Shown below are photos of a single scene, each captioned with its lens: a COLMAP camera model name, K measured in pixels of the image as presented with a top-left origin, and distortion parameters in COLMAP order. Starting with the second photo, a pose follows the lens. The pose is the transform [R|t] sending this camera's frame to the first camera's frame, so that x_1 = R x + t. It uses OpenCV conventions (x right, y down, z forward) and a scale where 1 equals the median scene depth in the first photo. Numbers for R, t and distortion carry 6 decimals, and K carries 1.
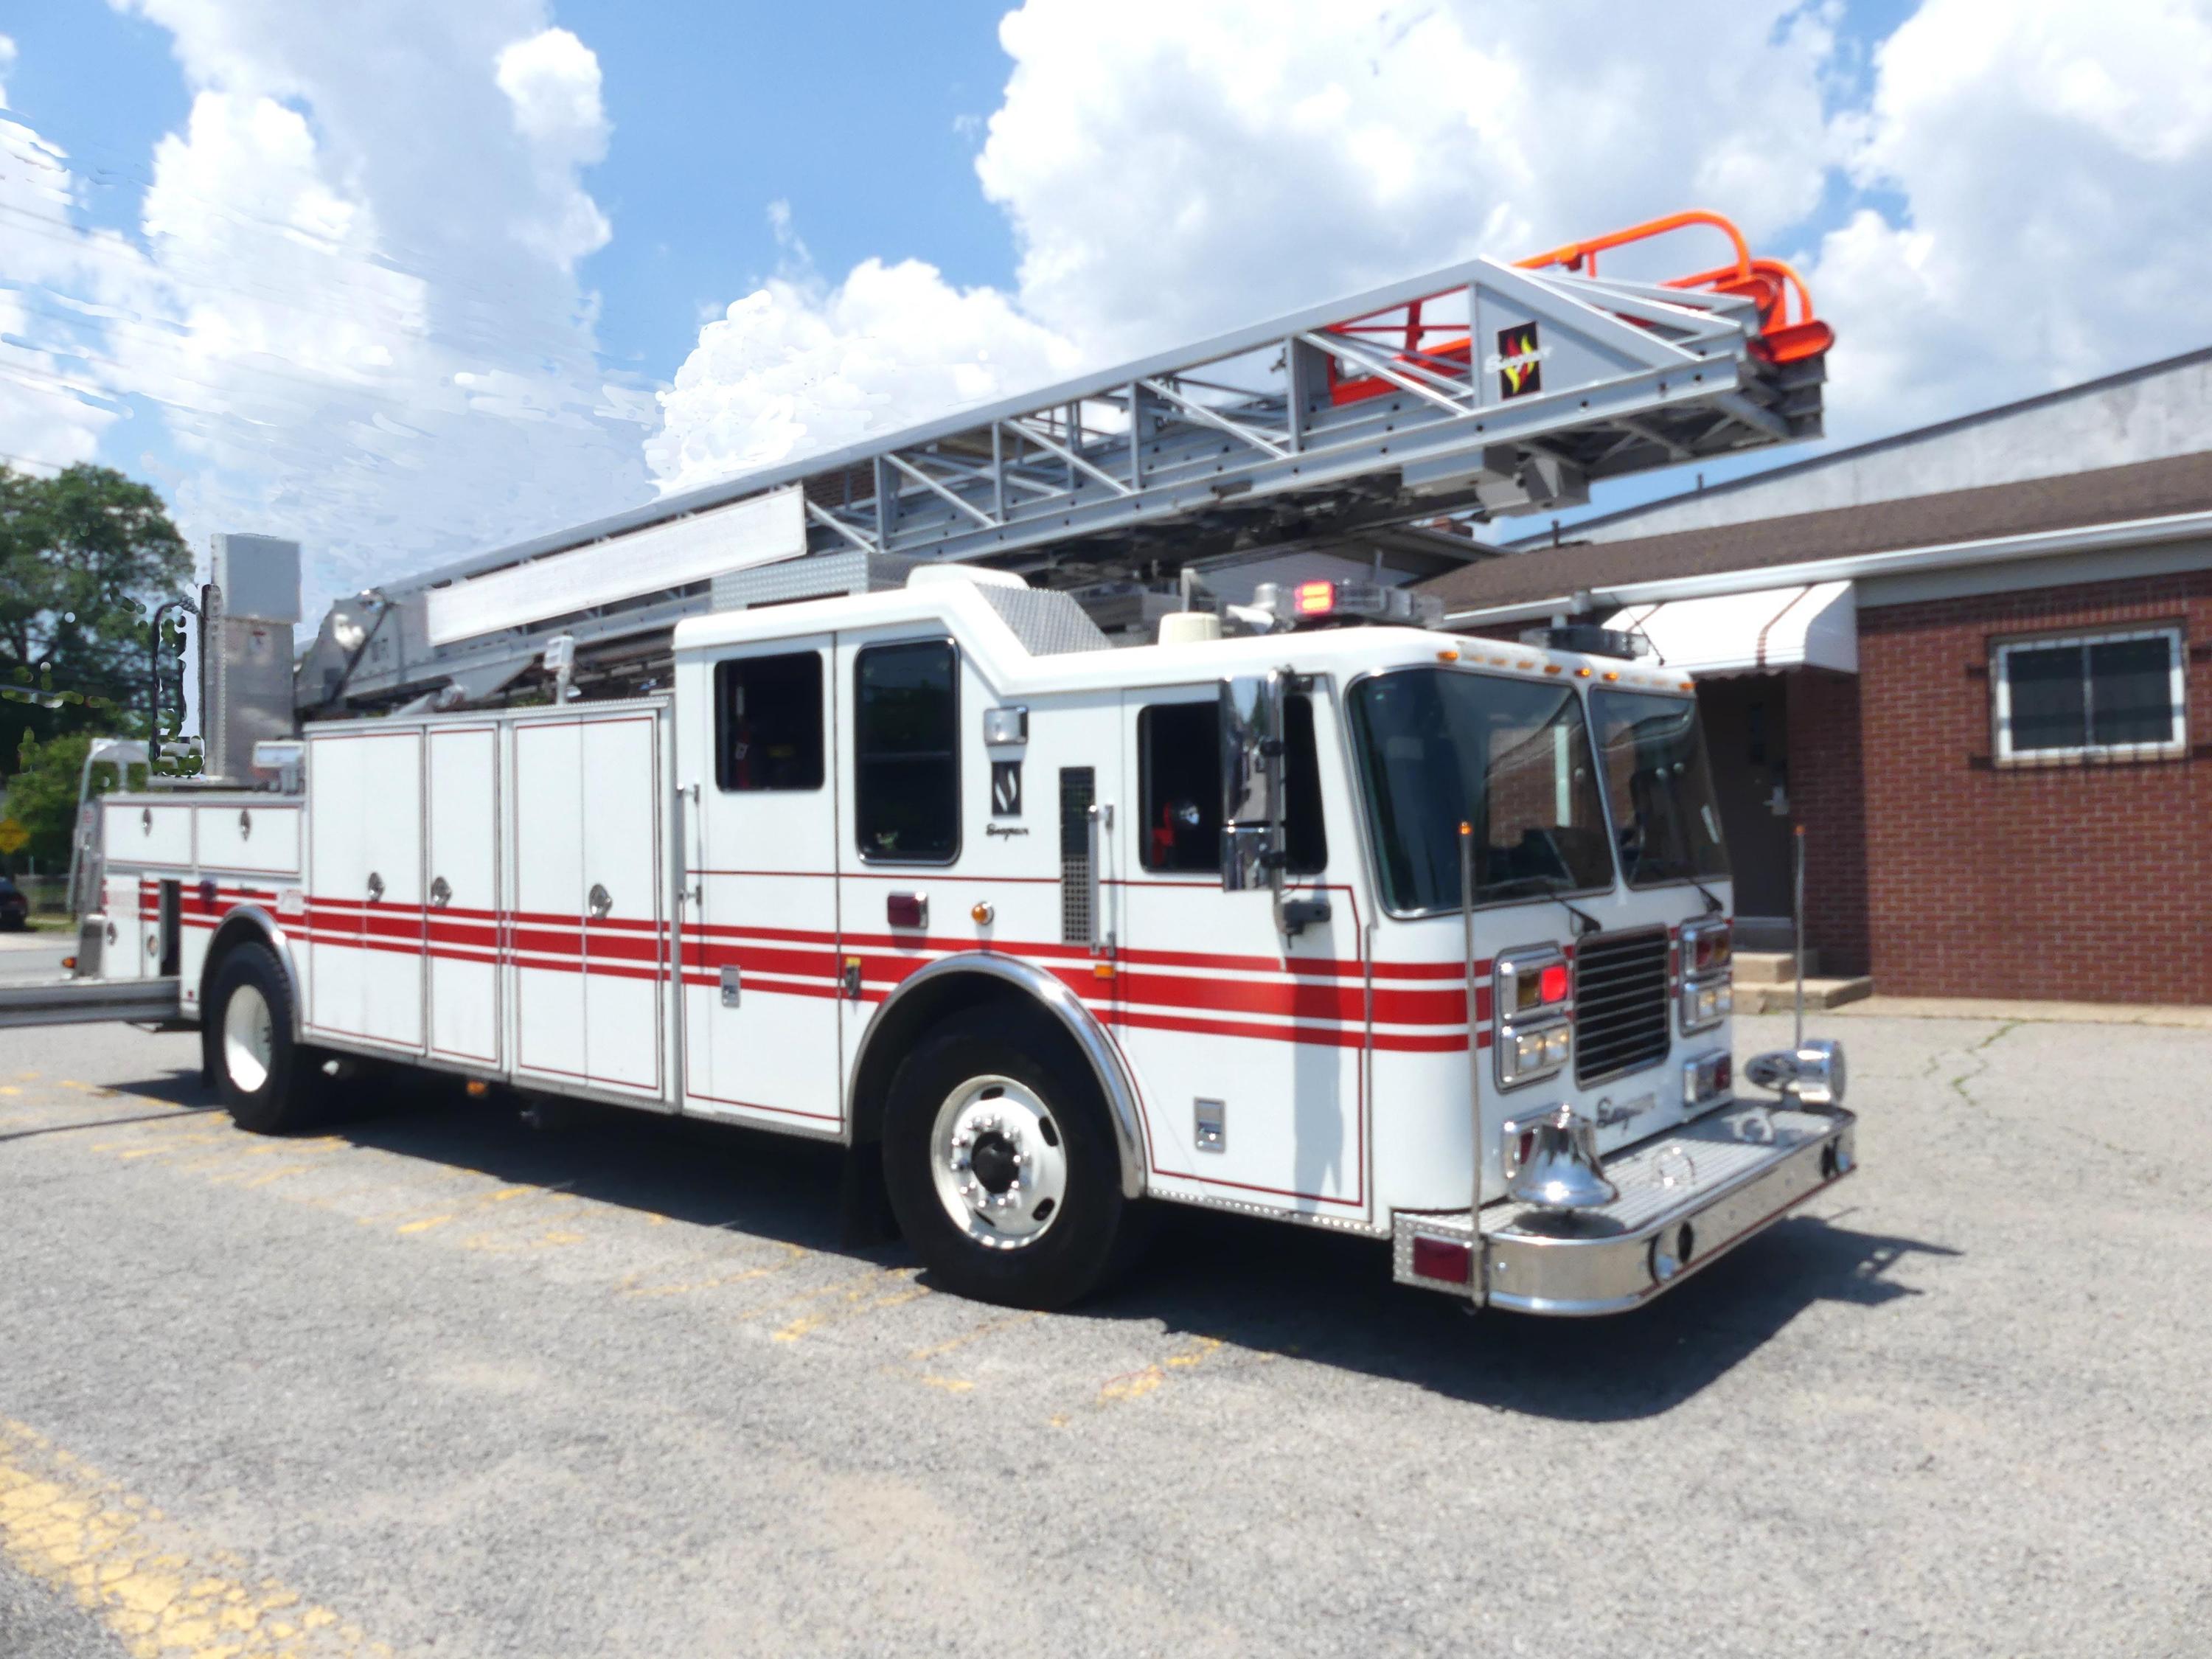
lens RADIAL K [[1653.8, 0, 1106.7], [0, 1653.8, 821.2], [0, 0, 1]] dist [-0.036172, 0.022918]
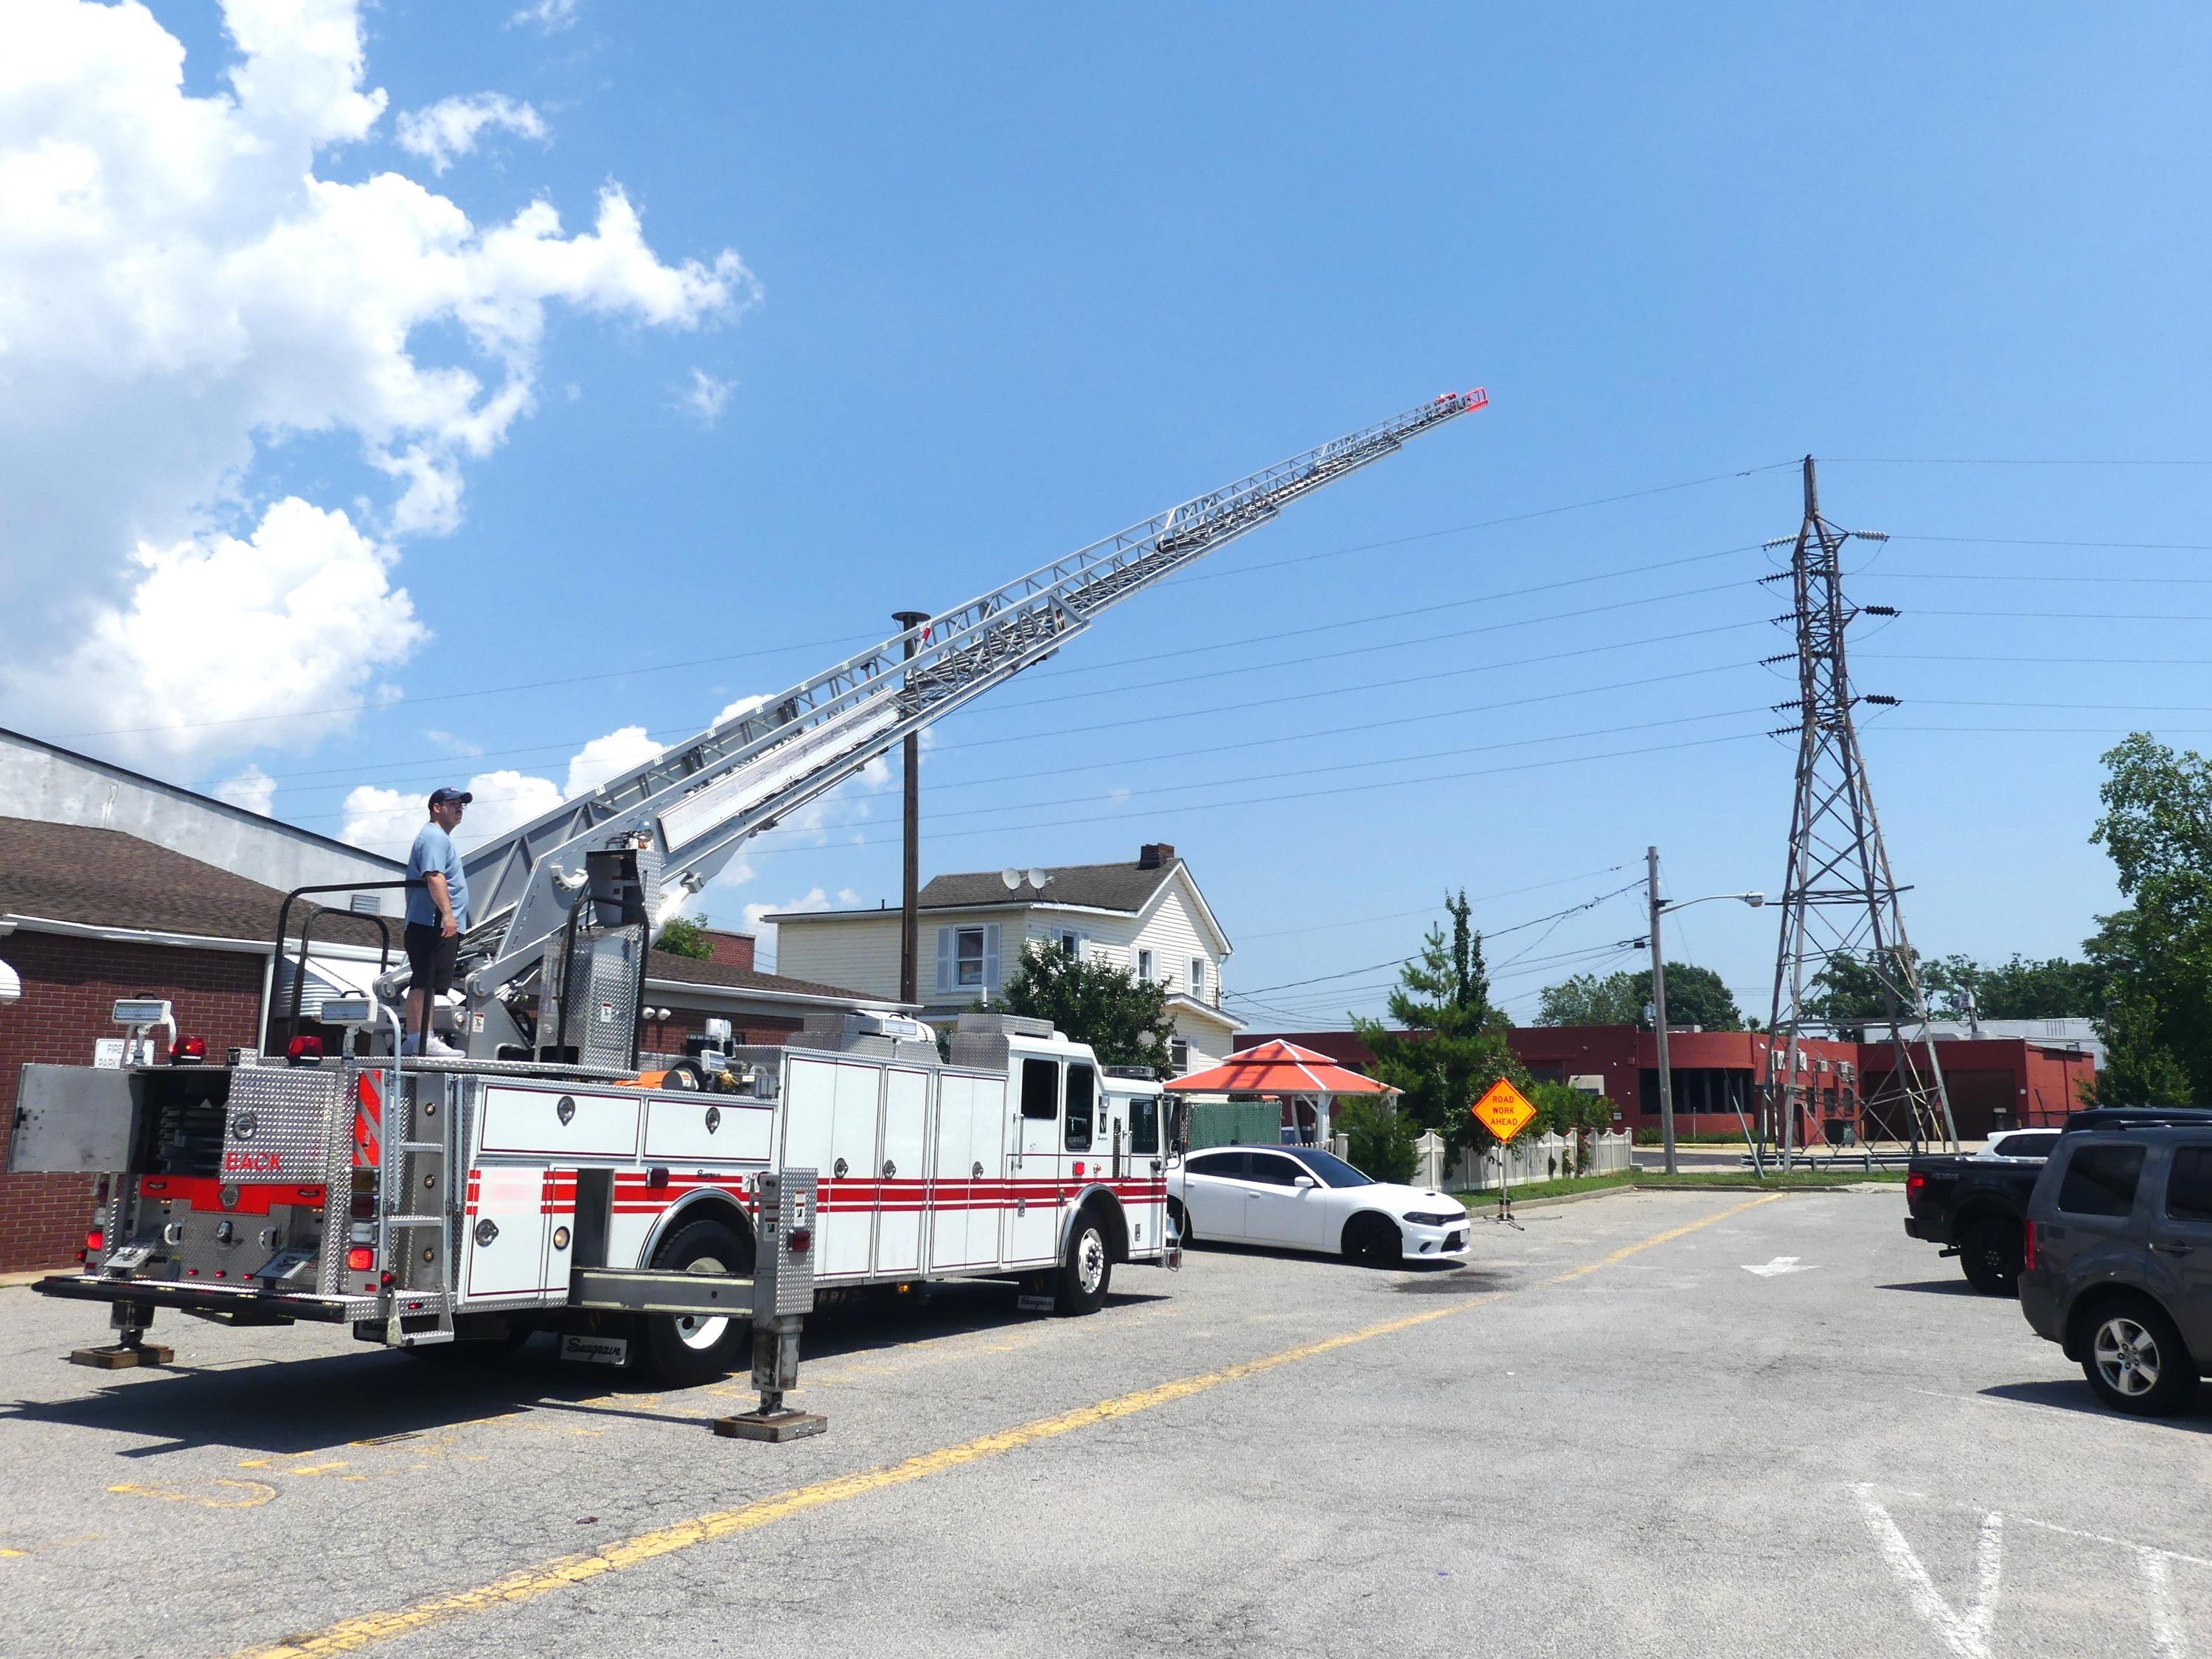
lens RADIAL K [[1798.6, 0, 1177.4], [0, 1798.6, 876.8], [0, 0, 1]] dist [-0.033614, 0.003861]
pose [[-0.263477, 0.143848, 0.953880, -2.870015], [-0.022092, 0.987660, -0.155045, 0.034997], [-0.964413, -0.061924, -0.257048, 1.577678]]
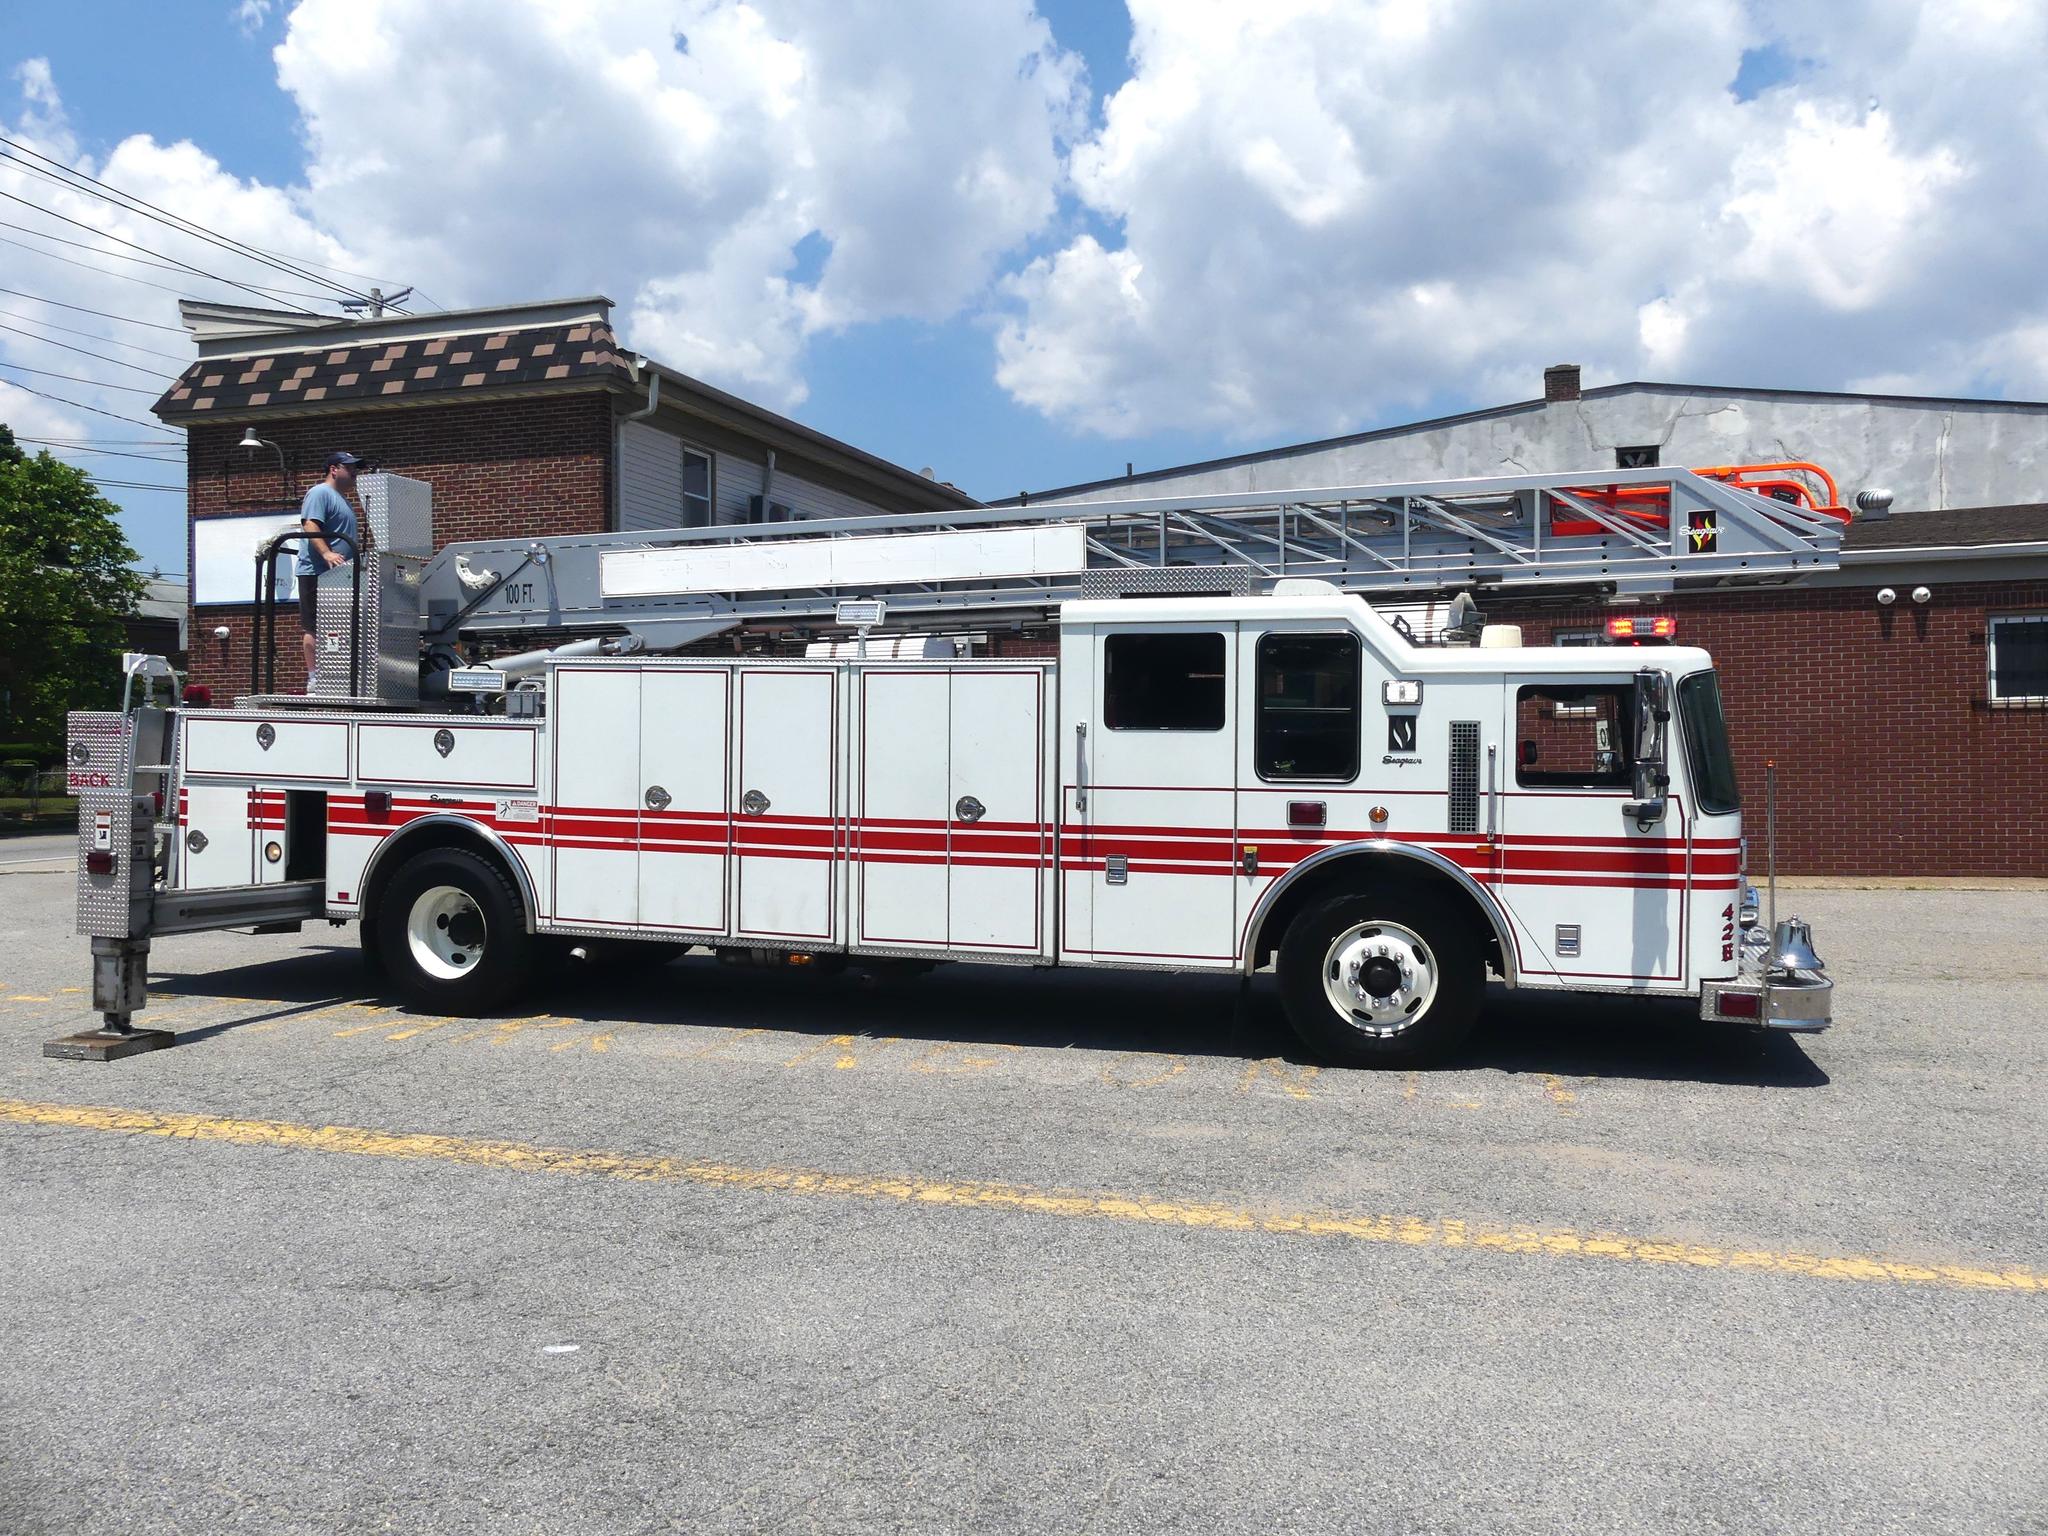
lens RADIAL K [[1533.0, 0, 1023.1], [0, 1533.0, 763.9], [0, 0, 1]] dist [-0.026393, 0.020090]
pose [[0.920400, 0.008950, 0.390876, -0.879843], [-0.015482, 0.999788, 0.013564, -0.005036], [-0.390672, -0.018536, 0.920343, -0.163937]]
